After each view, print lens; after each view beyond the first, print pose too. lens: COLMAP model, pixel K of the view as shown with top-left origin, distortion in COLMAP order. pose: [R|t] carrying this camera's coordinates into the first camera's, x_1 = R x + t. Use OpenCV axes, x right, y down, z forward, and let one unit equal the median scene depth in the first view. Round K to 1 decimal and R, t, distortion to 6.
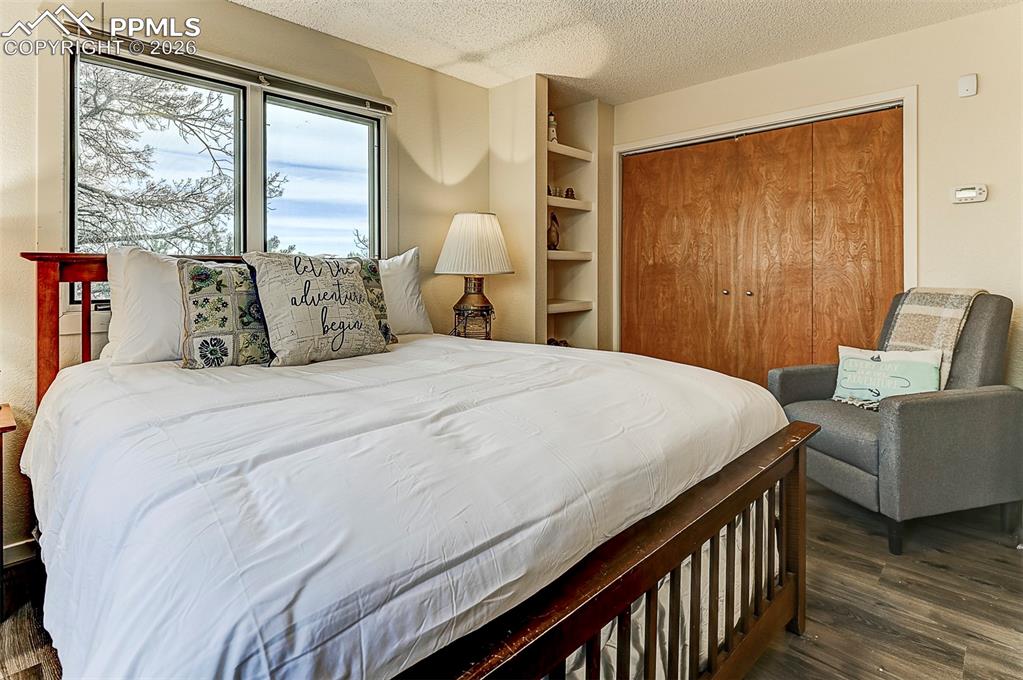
lens RADIAL K [[522.2, 0, 516.6], [0, 522.2, 276.7], [0, 0, 1]] dist [-0.002208, -0.000836]
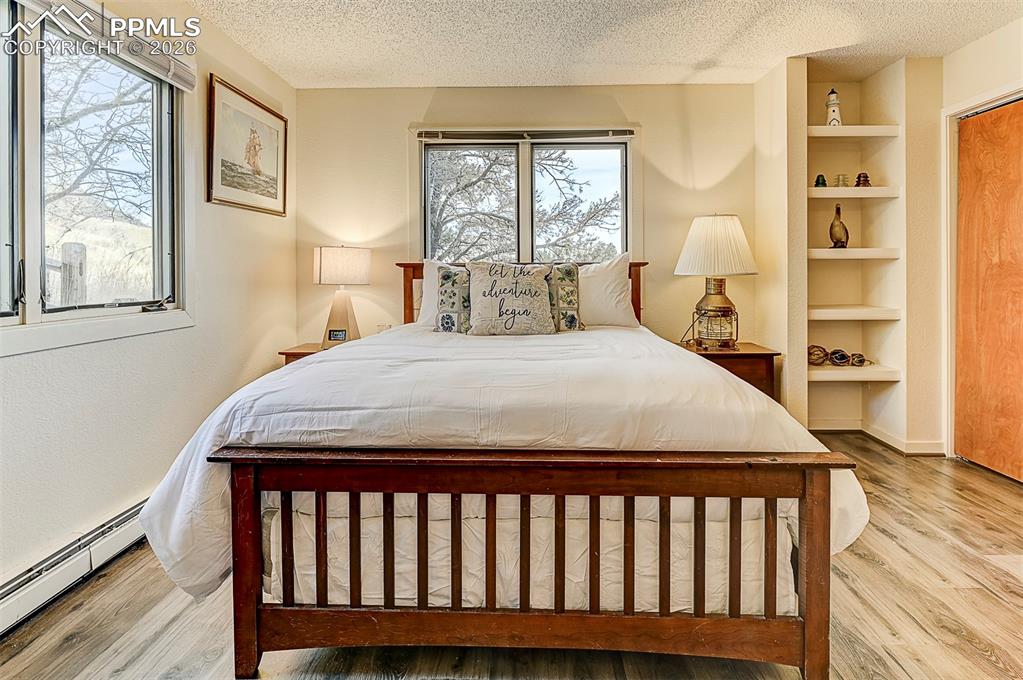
lens RADIAL K [[522.2, 0, 516.6], [0, 522.2, 276.7], [0, 0, 1]] dist [-0.002208, -0.000836]
pose [[0.678567, 0.007760, -0.734498, 0.405242], [-0.005060, 0.999970, 0.005890, -0.006190], [0.734521, -0.000280, 0.678586, 0.023968]]
